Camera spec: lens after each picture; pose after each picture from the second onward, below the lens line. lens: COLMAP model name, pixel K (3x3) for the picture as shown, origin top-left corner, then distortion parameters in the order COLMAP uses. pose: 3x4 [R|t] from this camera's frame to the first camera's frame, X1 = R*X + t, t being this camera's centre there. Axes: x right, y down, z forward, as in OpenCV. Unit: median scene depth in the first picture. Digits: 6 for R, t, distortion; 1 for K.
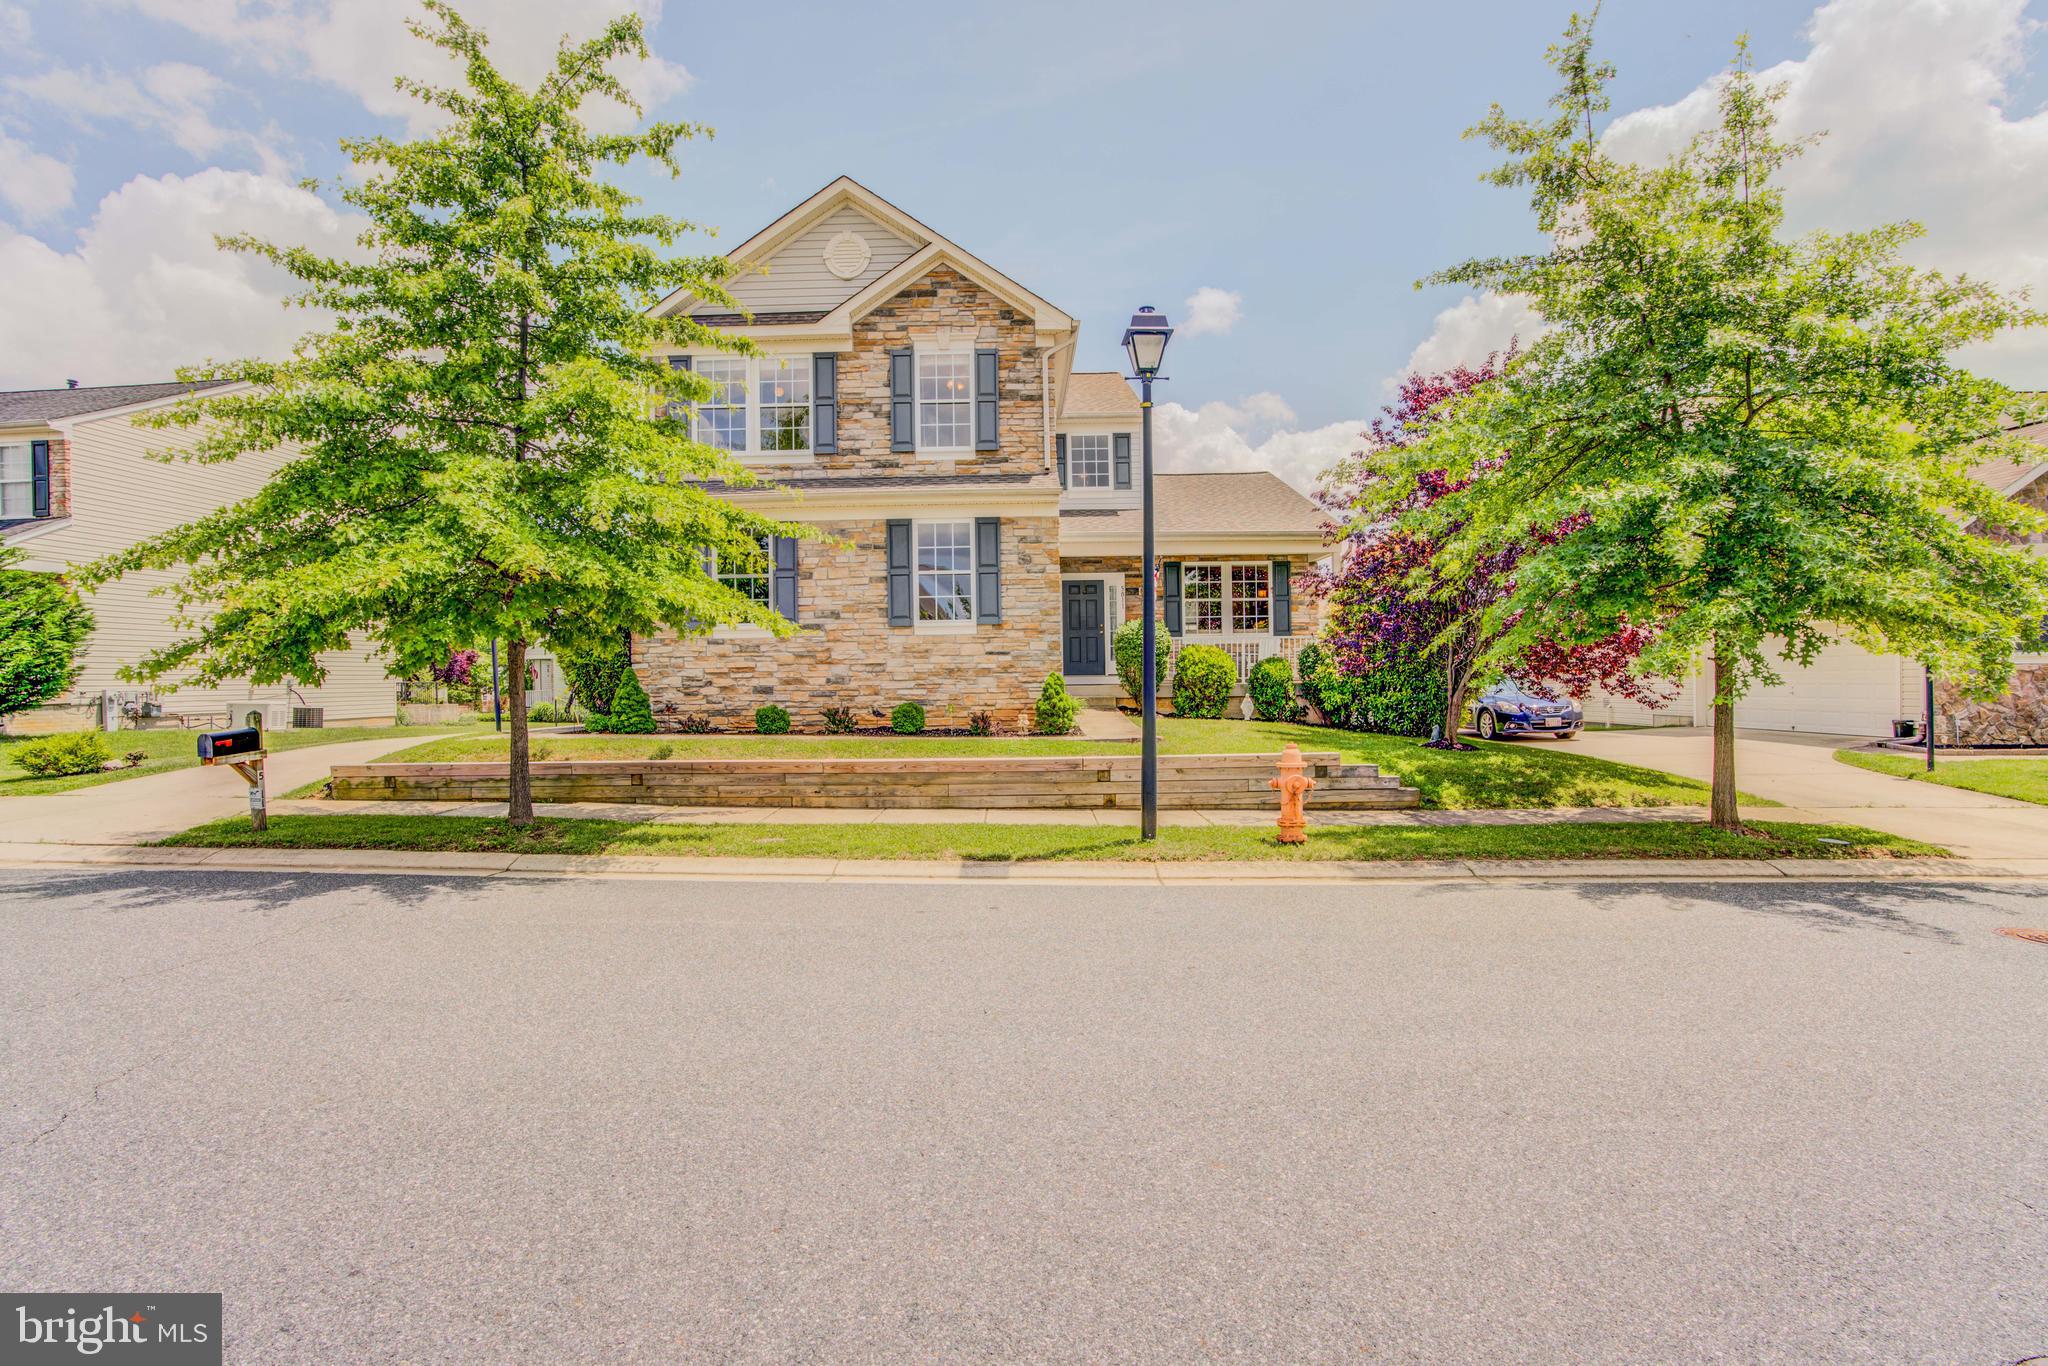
lens RADIAL K [[945.5, 0, 1018.1], [0, 945.5, 684.0], [0, 0, 1]] dist [-0.080349, 0.032541]
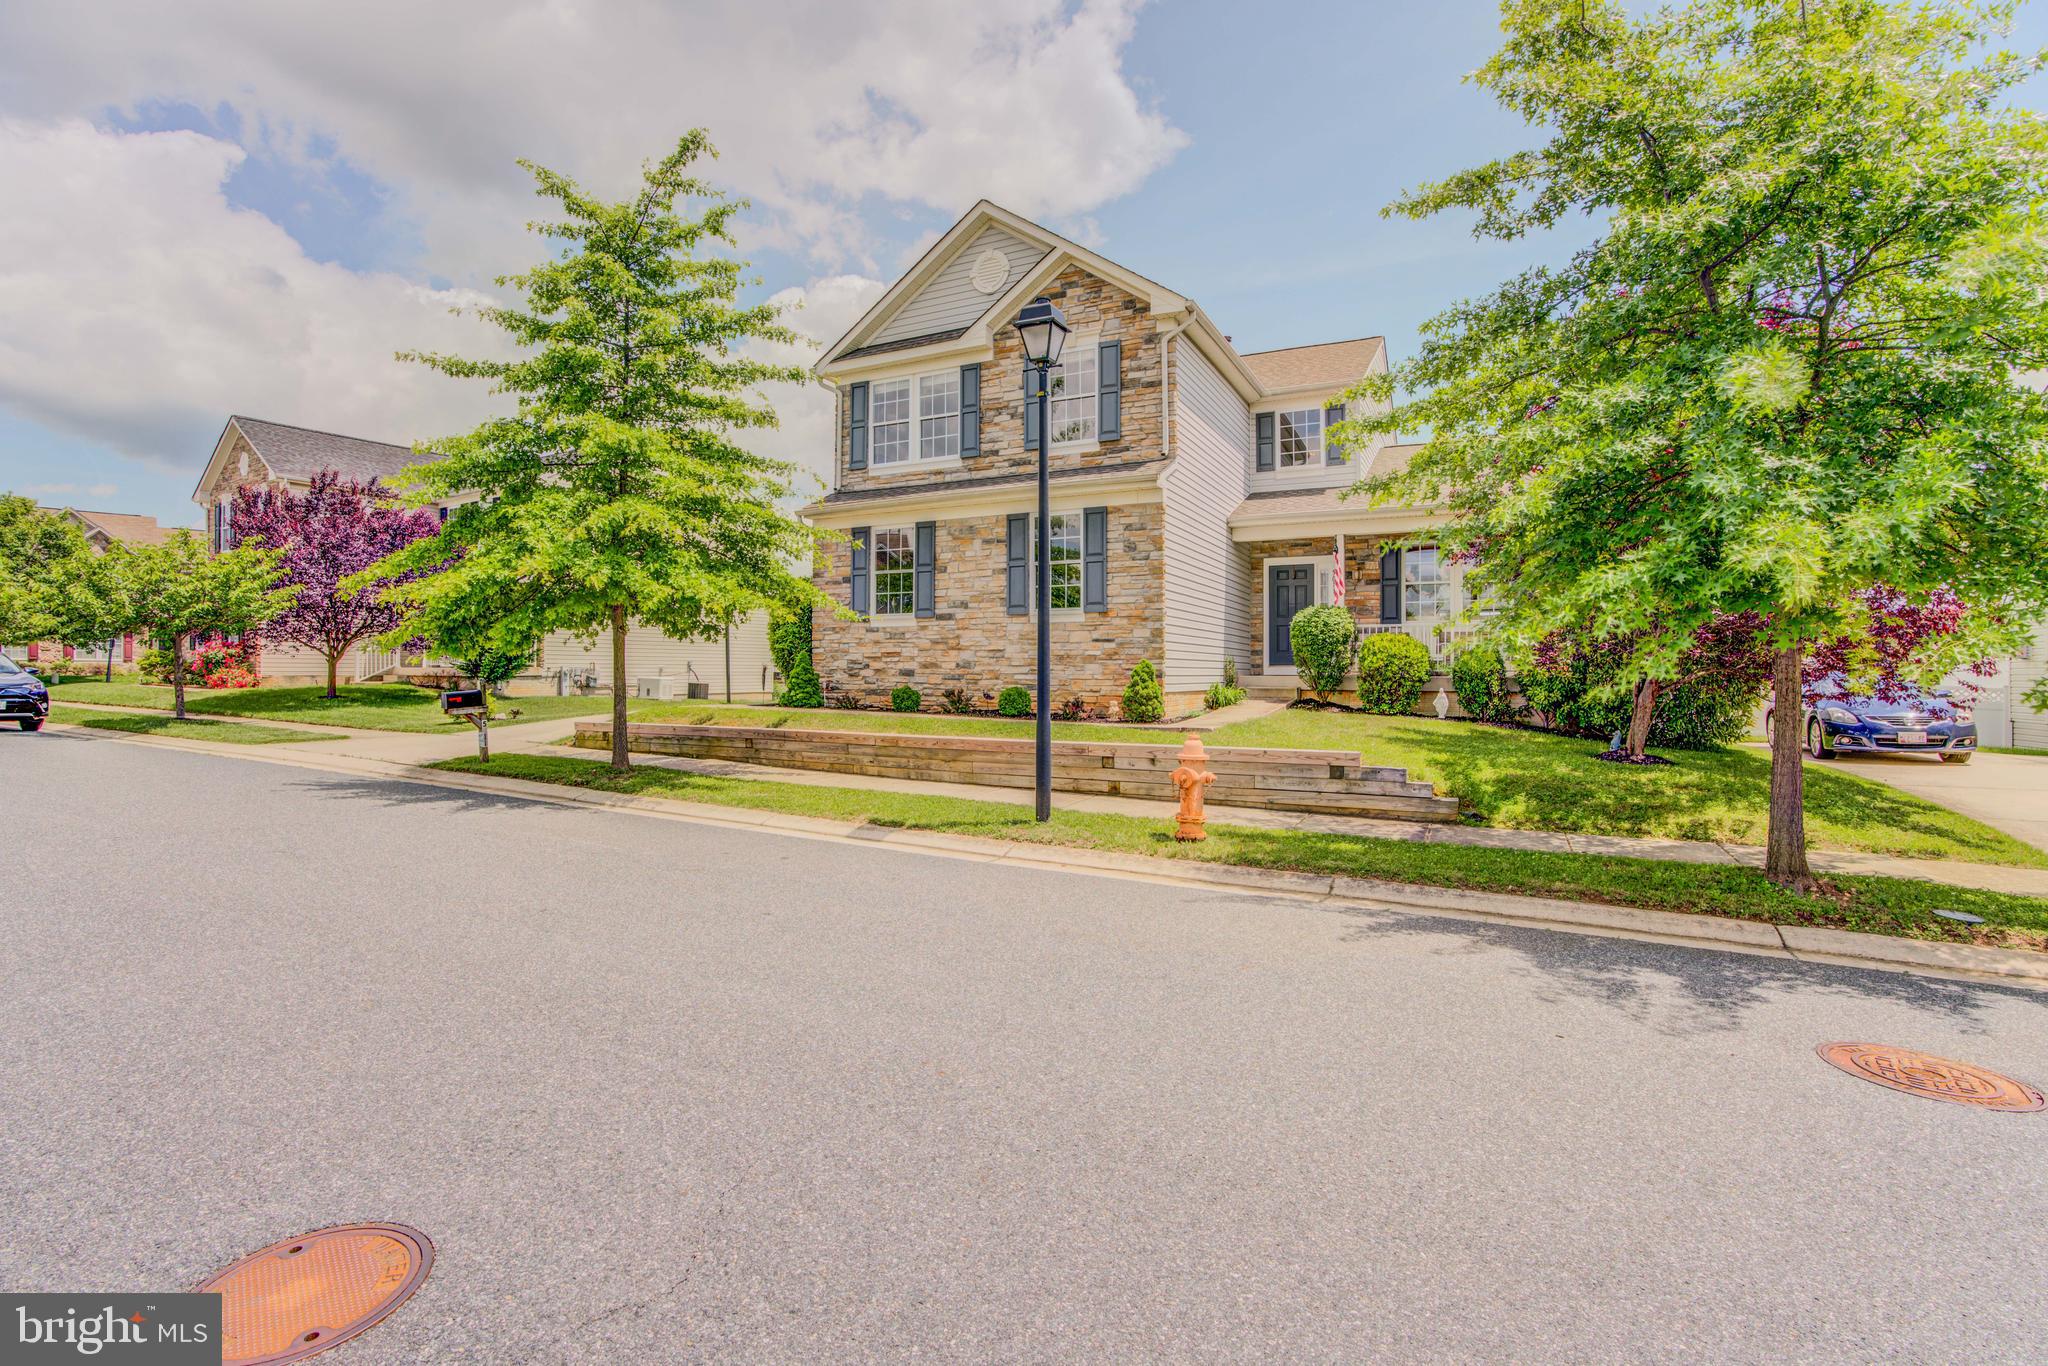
lens RADIAL K [[959.2, 0, 1023.2], [0, 959.2, 666.1], [0, 0, 1]] dist [-0.080018, 0.034255]
pose [[0.890800, 0.013639, -0.454192, 0.369294], [-0.018310, 0.999815, -0.005889, 0.002572], [0.454027, 0.013562, 0.890885, 0.045136]]
